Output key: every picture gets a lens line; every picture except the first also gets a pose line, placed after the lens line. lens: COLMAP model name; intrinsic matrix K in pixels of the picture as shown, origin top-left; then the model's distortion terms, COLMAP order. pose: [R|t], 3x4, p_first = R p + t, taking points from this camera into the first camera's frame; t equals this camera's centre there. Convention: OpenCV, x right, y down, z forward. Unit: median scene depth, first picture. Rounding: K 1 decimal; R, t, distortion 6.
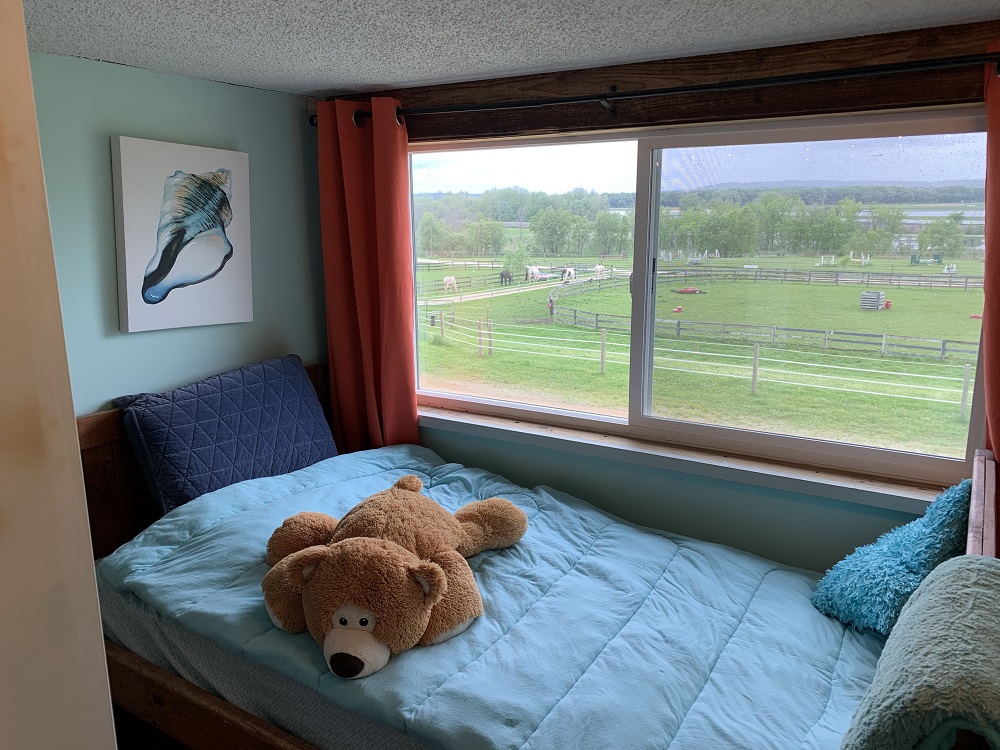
lens RADIAL K [[769.4, 0, 495.6], [0, 769.4, 379.3], [0, 0, 1]] dist [0.006500, -0.002141]
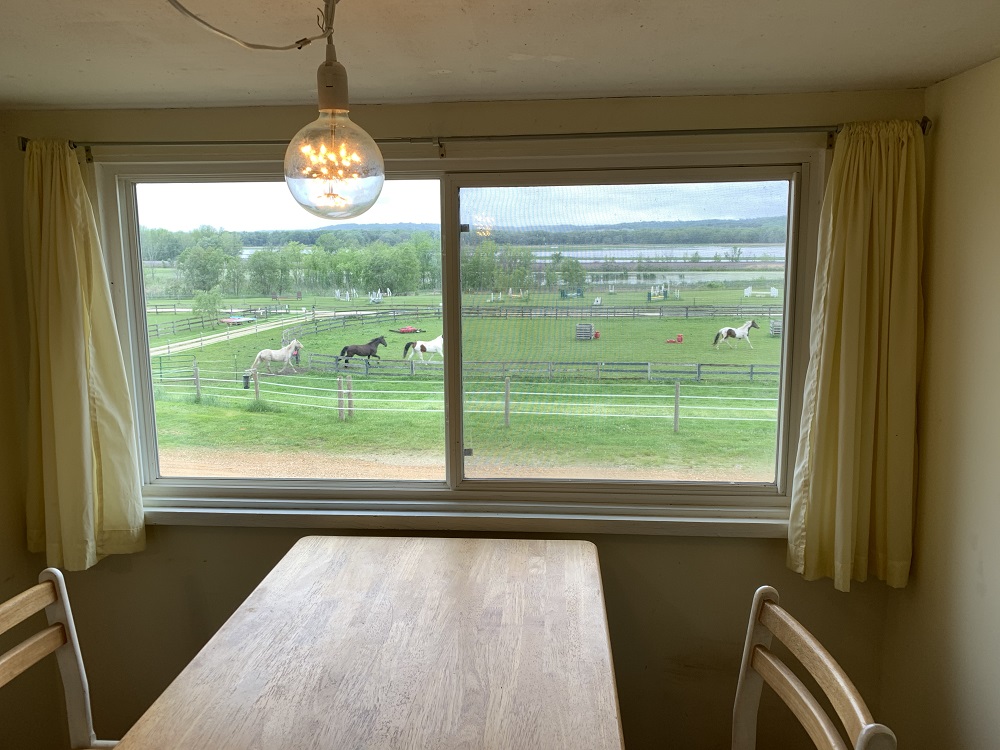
lens RADIAL K [[762.2, 0, 493.6], [0, 762.2, 371.7], [0, 0, 1]] dist [0.088260, -0.114737]
pose [[0.884728, -0.070500, 0.460745, -0.192326], [0.097539, 0.994612, -0.035108, -0.028343], [-0.455788, 0.076002, 0.886838, 0.138022]]
